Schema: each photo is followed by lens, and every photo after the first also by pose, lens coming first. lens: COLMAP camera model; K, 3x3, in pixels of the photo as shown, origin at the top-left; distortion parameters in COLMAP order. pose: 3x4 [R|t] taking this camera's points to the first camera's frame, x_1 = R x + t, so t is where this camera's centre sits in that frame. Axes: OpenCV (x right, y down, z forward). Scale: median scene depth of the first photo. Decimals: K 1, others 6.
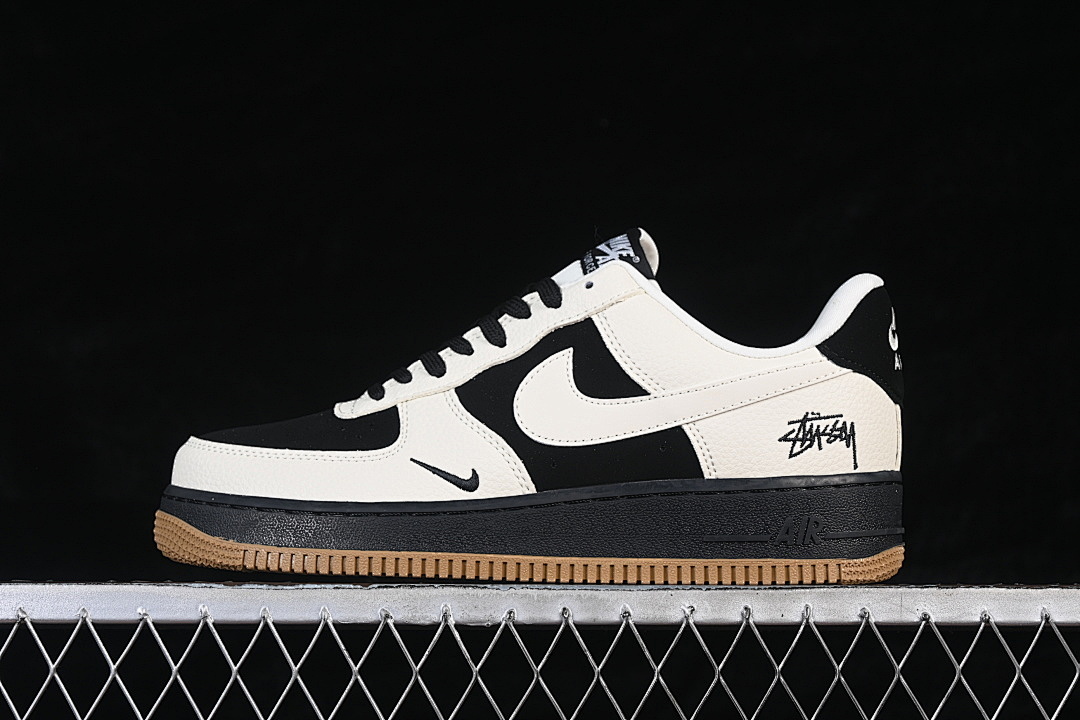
lens RADIAL K [[2465.7, 0, 540.0], [0, 2465.7, 360.0], [0, 0, 1]] dist [0.060174, -0.335700]
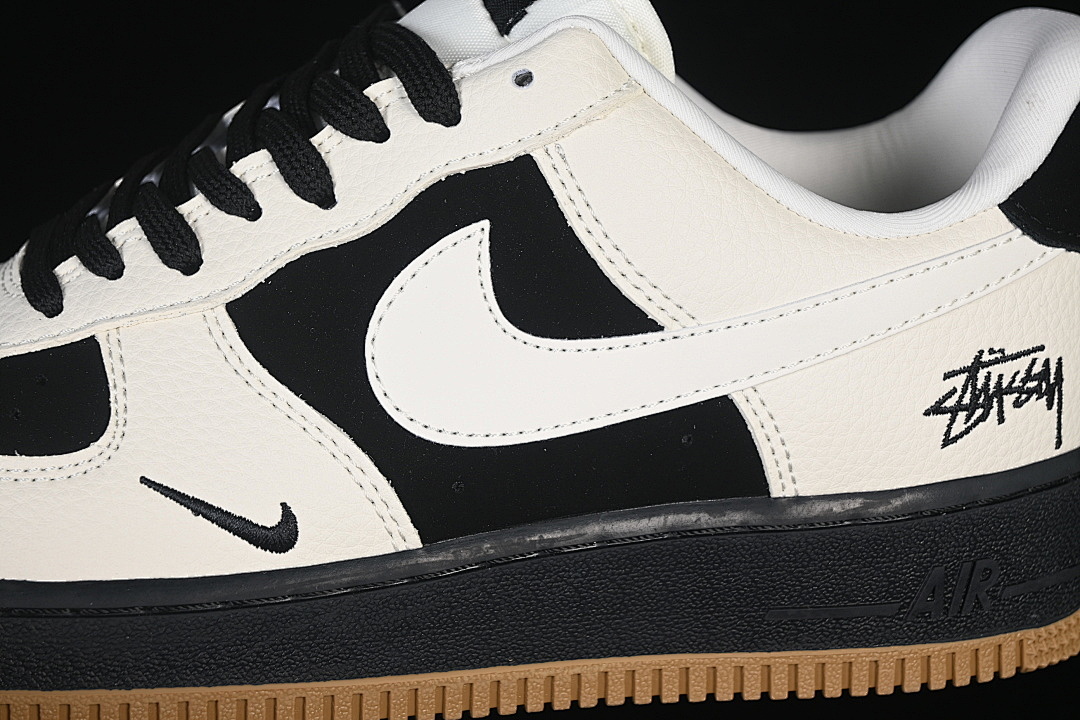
lens RADIAL K [[2465.7, 0, 540.0], [0, 2465.7, 360.0], [0, 0, 1]] dist [0.060174, -0.335700]
pose [[0.980202, -0.043405, 0.193185, -0.067372], [-0.018773, 0.950907, 0.308906, -0.122561], [-0.197109, -0.306417, 0.931266, 0.570733]]
